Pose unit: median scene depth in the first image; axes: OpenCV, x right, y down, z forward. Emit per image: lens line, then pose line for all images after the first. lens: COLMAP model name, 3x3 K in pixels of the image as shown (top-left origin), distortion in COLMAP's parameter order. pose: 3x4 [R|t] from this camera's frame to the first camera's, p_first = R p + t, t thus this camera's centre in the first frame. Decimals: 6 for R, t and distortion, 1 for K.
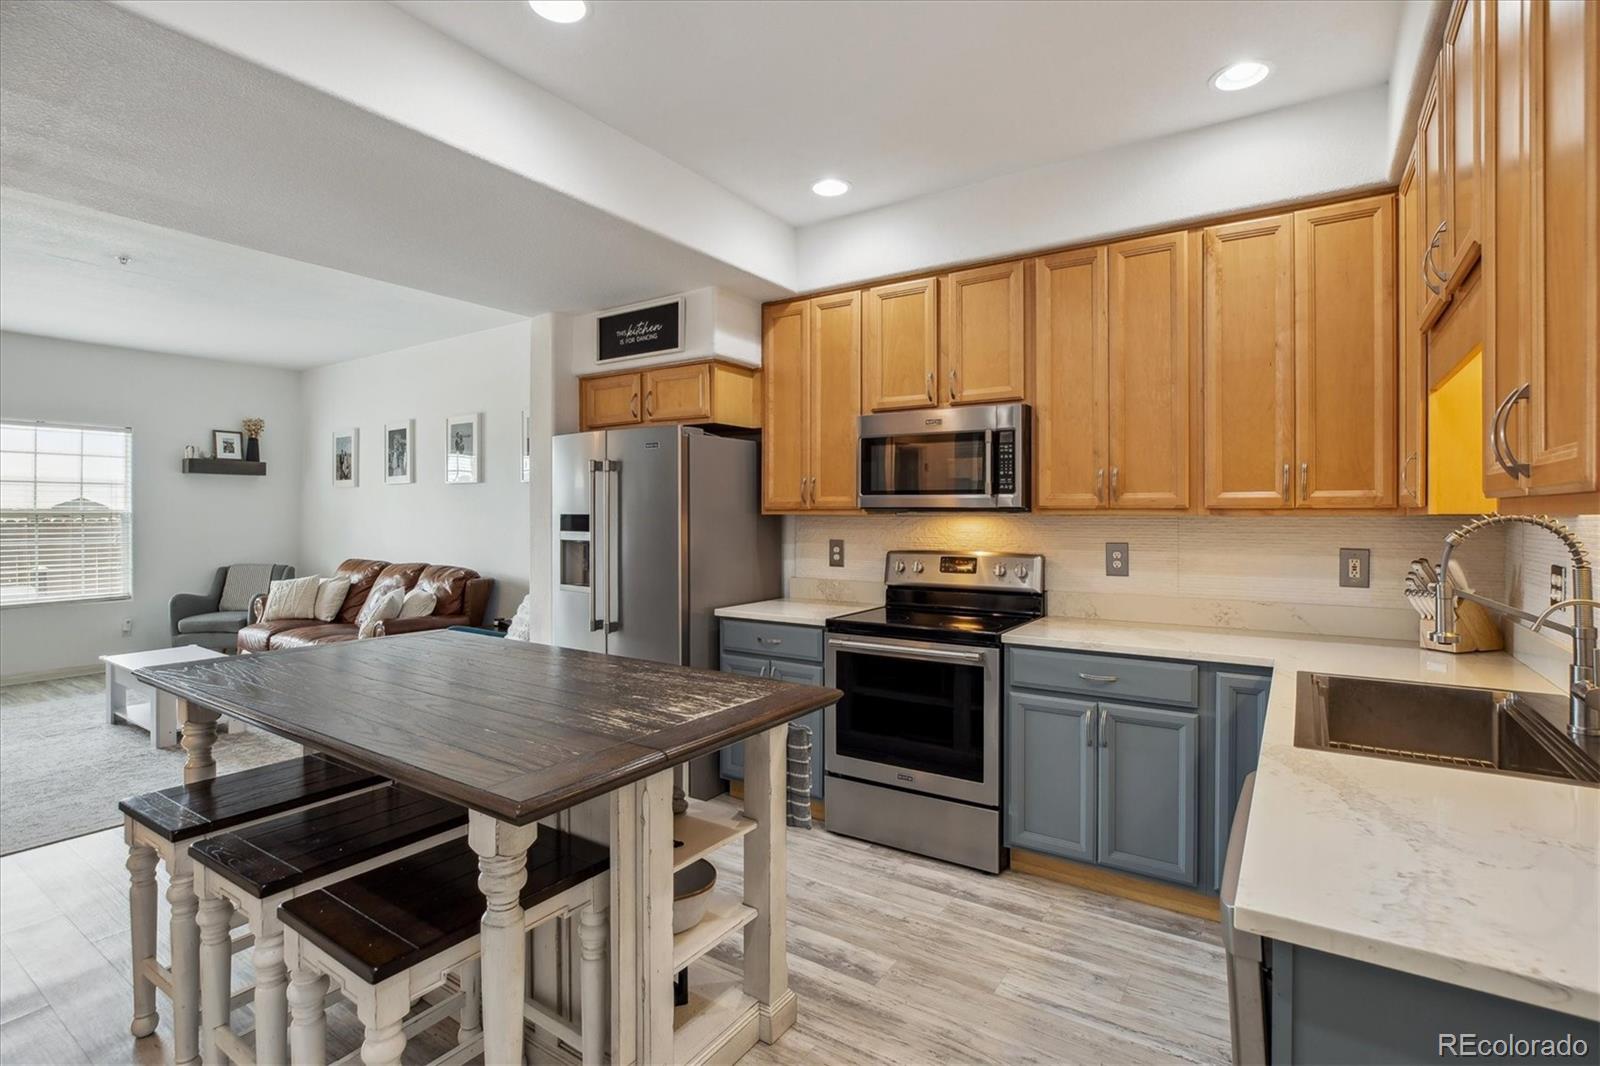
lens RADIAL K [[753.0, 0, 802.6], [0, 753.0, 518.9], [0, 0, 1]] dist [-0.030657, 0.011927]
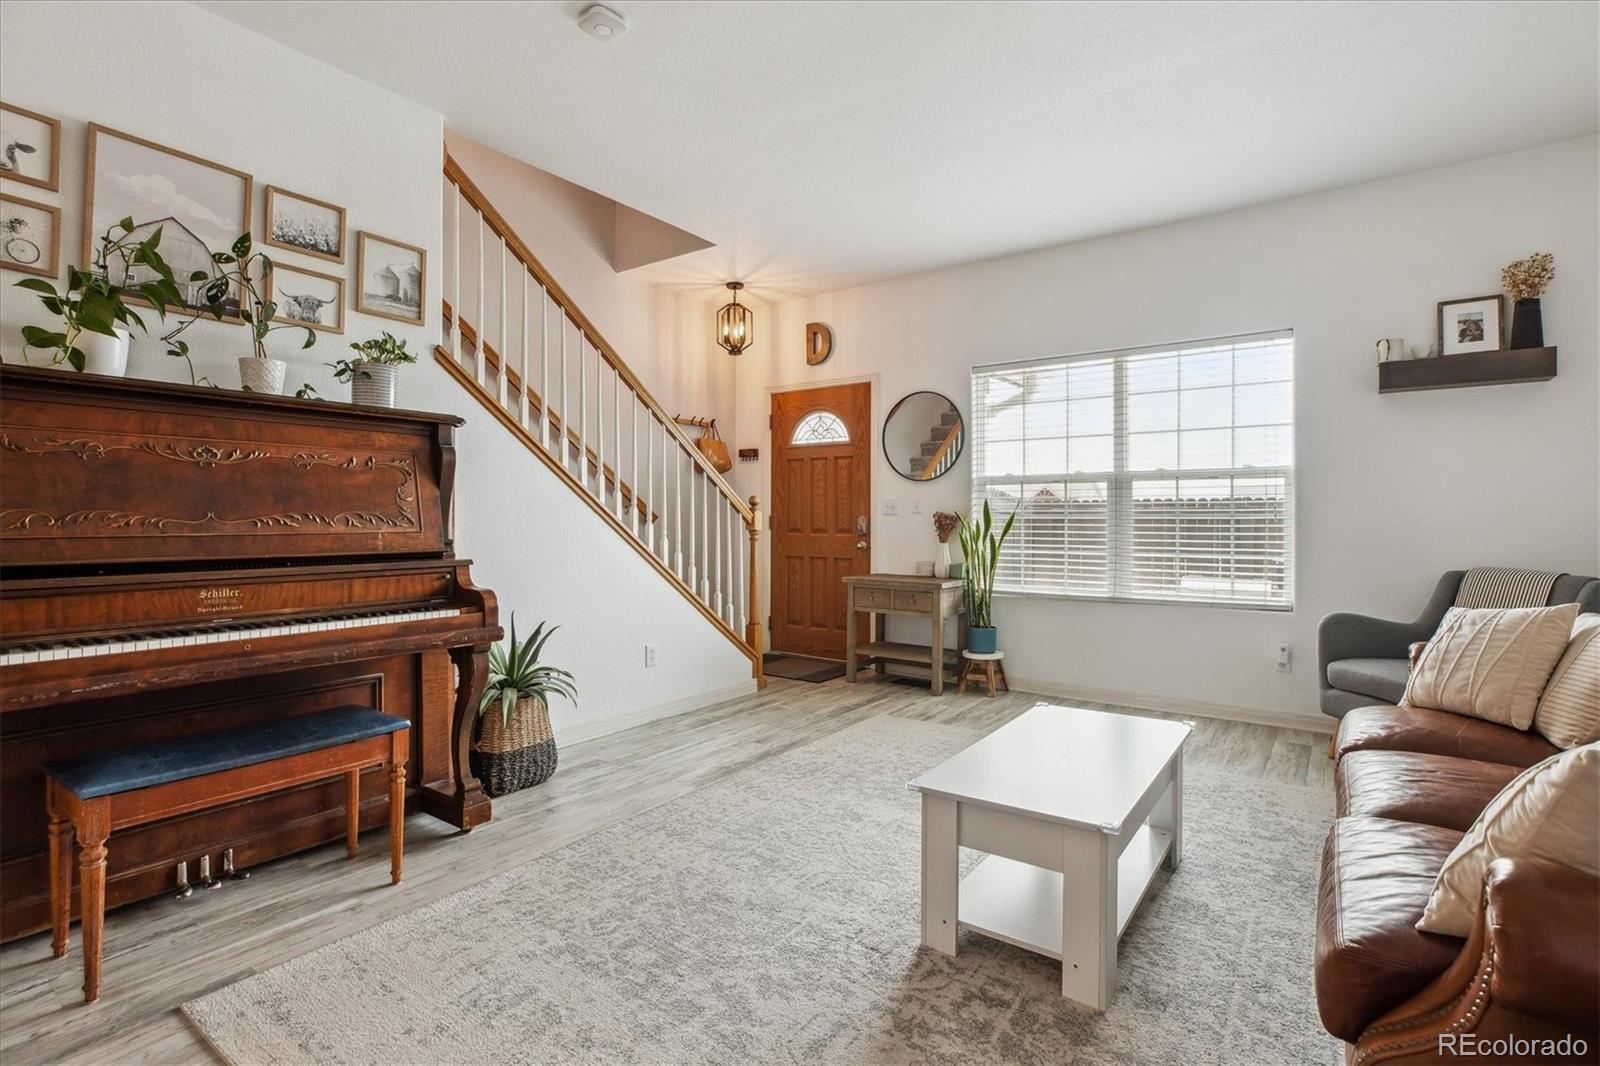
lens RADIAL K [[753.0, 0, 802.6], [0, 753.0, 518.9], [0, 0, 1]] dist [-0.030657, 0.011927]
pose [[-0.048906, -0.002119, -0.998801, -0.544354], [-0.009952, 0.999949, -0.001634, 0.072892], [0.998754, 0.009860, -0.048924, 1.220713]]
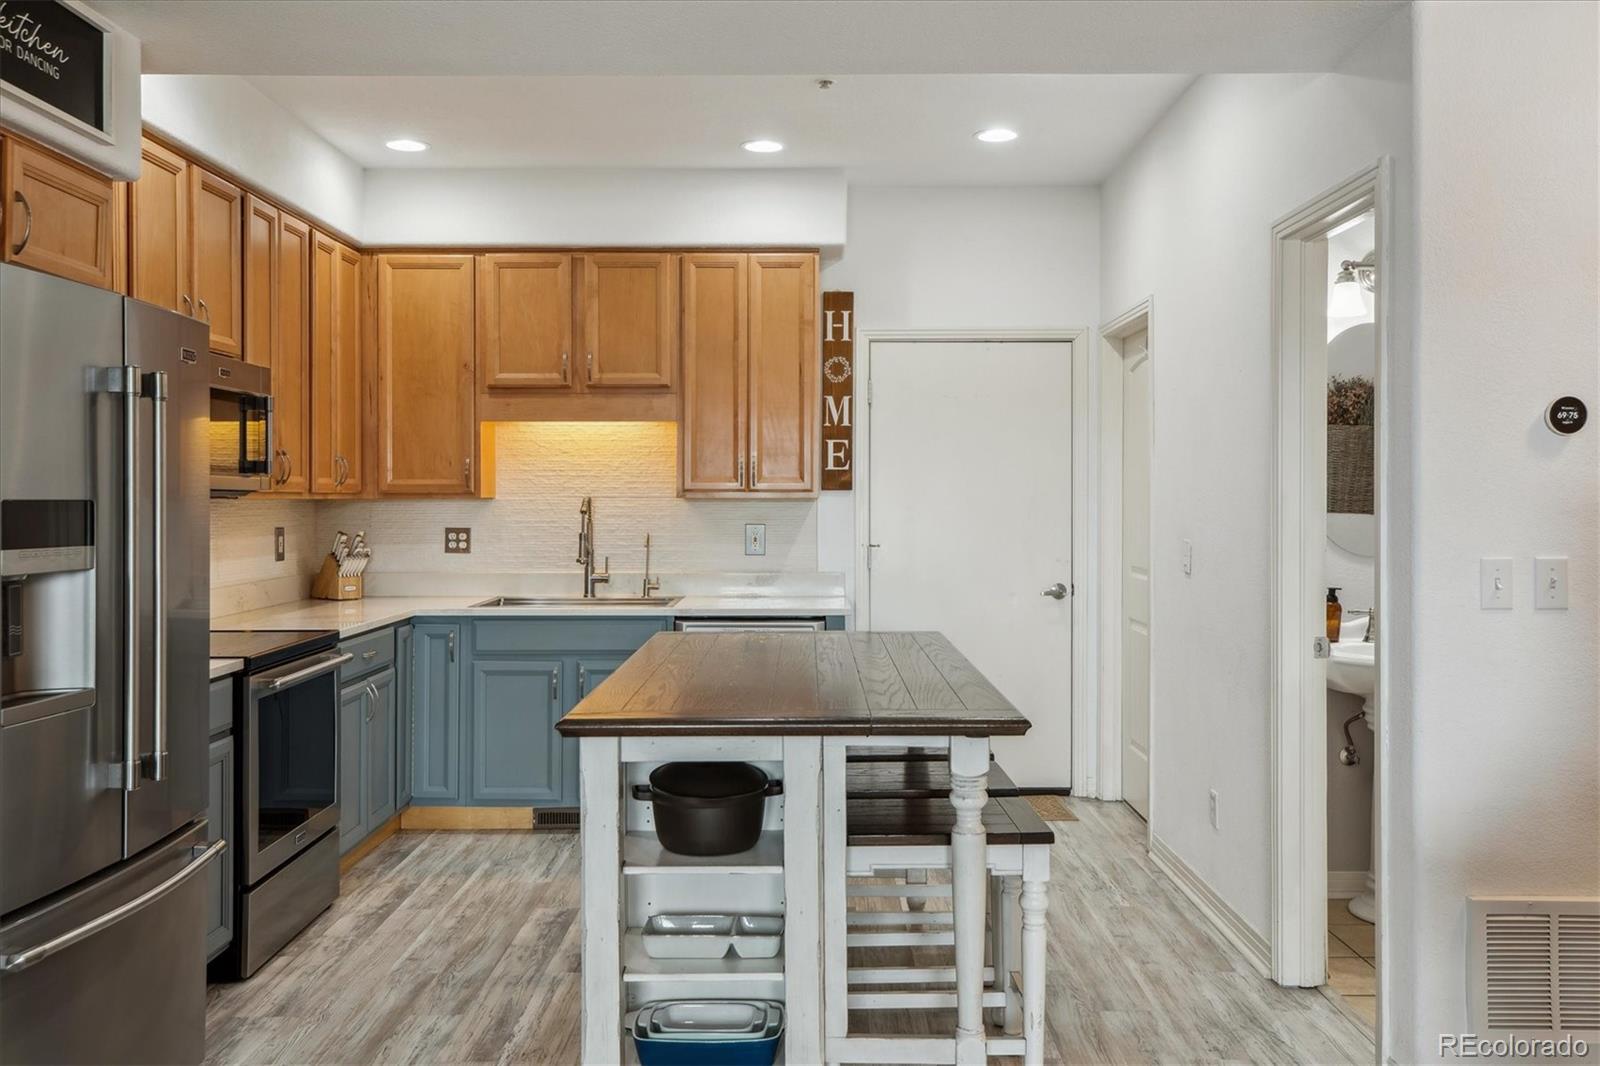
lens RADIAL K [[1355.8, 0, 801.8], [0, 1355.8, 511.9], [0, 0, 1]] dist [0.011362, 0.003826]
pose [[-0.549332, -0.009383, 0.835552, -1.201920], [0.006026, 0.999866, 0.015190, -0.009040], [-0.835583, 0.013379, -0.549202, 1.215886]]
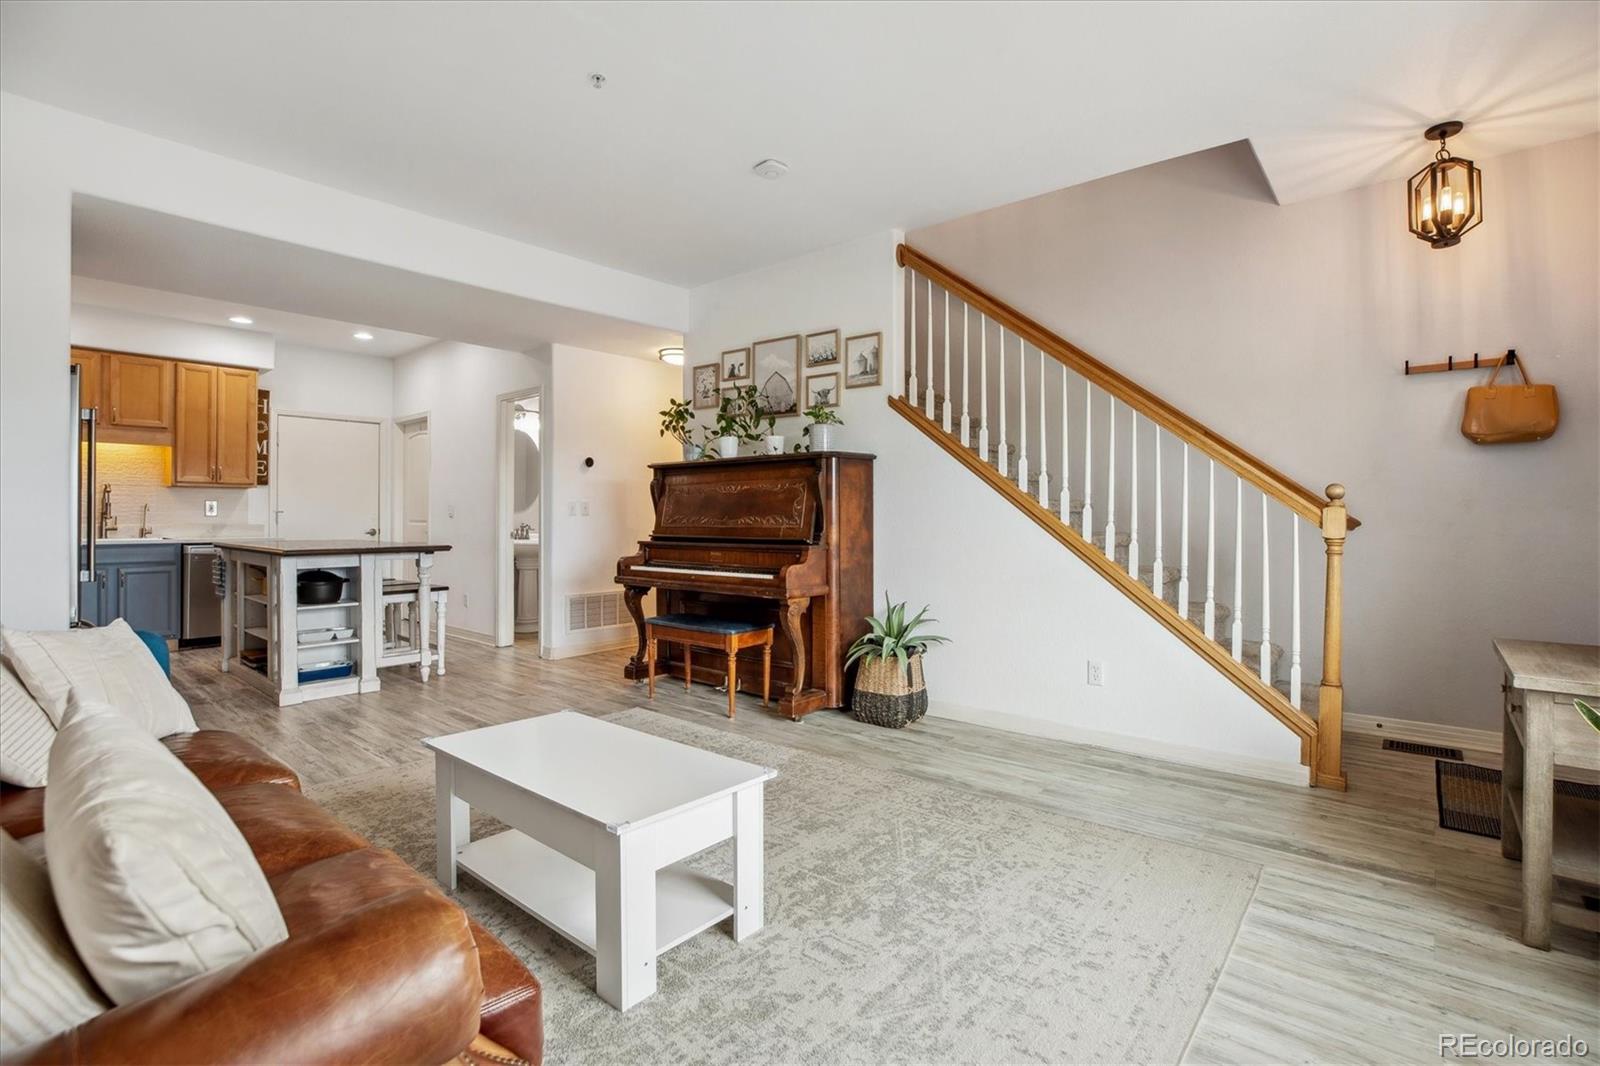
lens RADIAL K [[742.9, 0, 810.4], [0, 742.9, 513.4], [0, 0, 1]] dist [-0.044184, 0.012629]
pose [[-0.993443, -0.001689, 0.114317, -1.468292], [-0.001300, 0.999993, 0.003473, 0.061204], [-0.114322, 0.003301, -0.993438, 2.027411]]
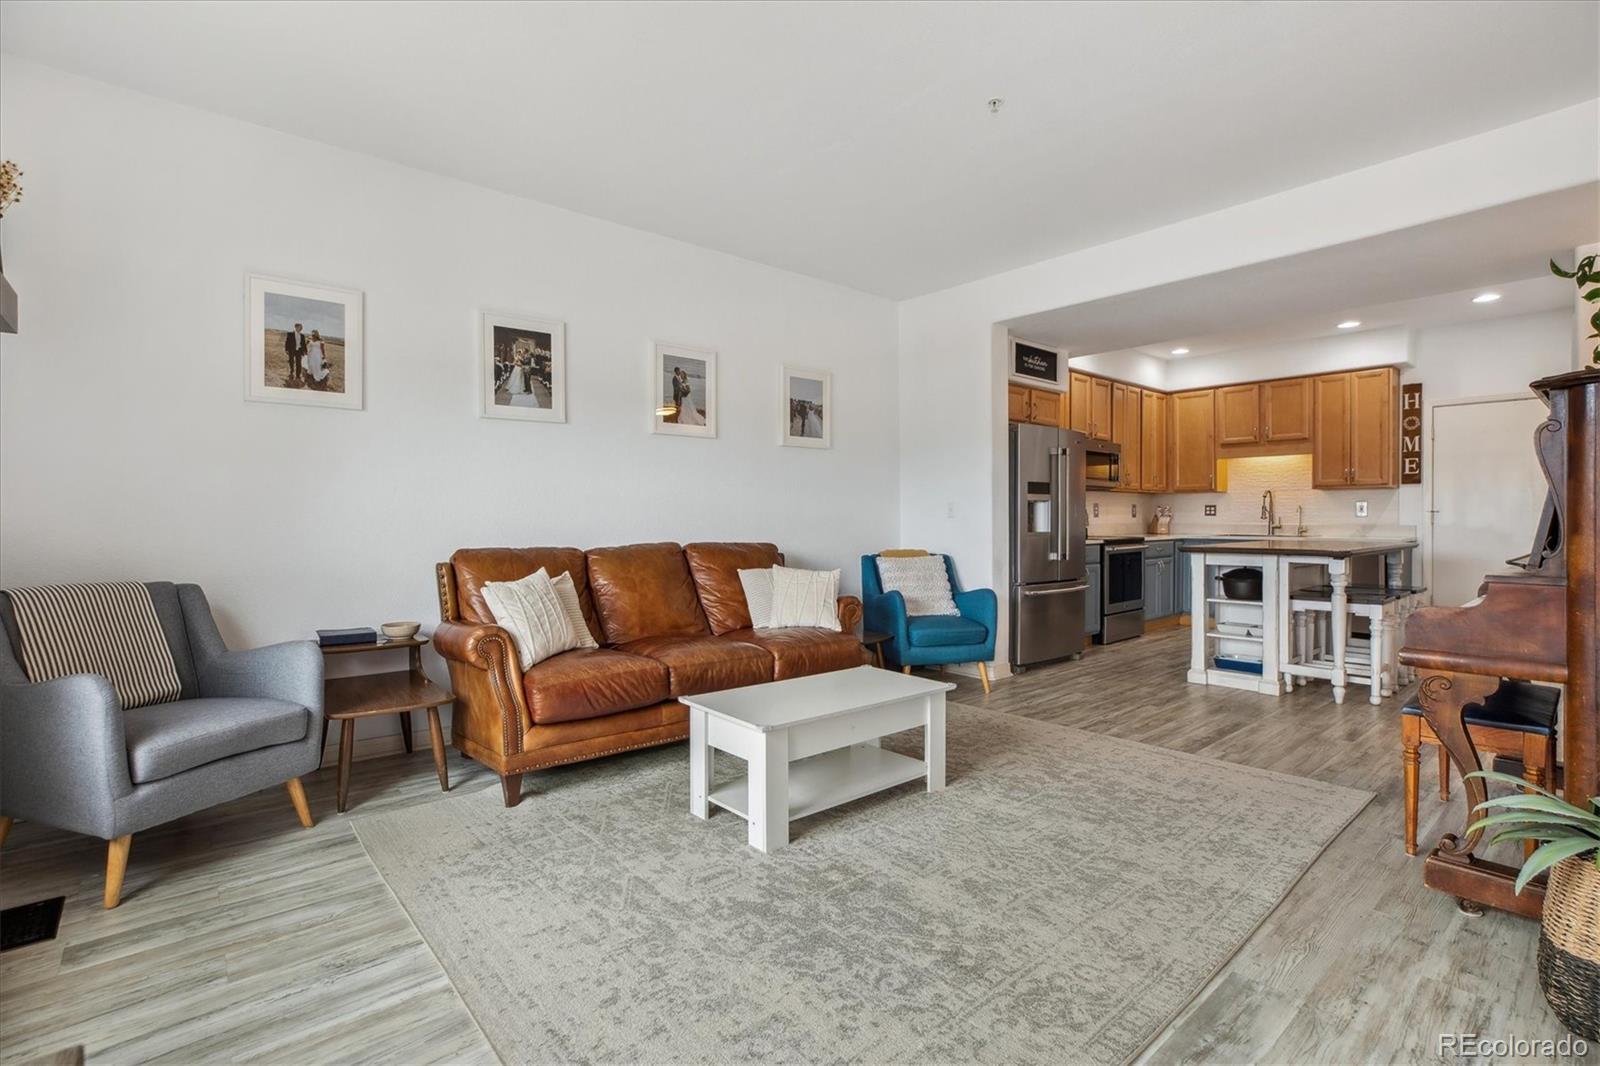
lens RADIAL K [[753.0, 0, 802.6], [0, 753.0, 518.9], [0, 0, 1]] dist [-0.030657, 0.011927]
pose [[0.271977, -0.004396, 0.962294, -2.067124], [0.009256, 0.999955, 0.001952, 0.065676], [-0.962259, 0.008376, 0.272005, 1.202089]]
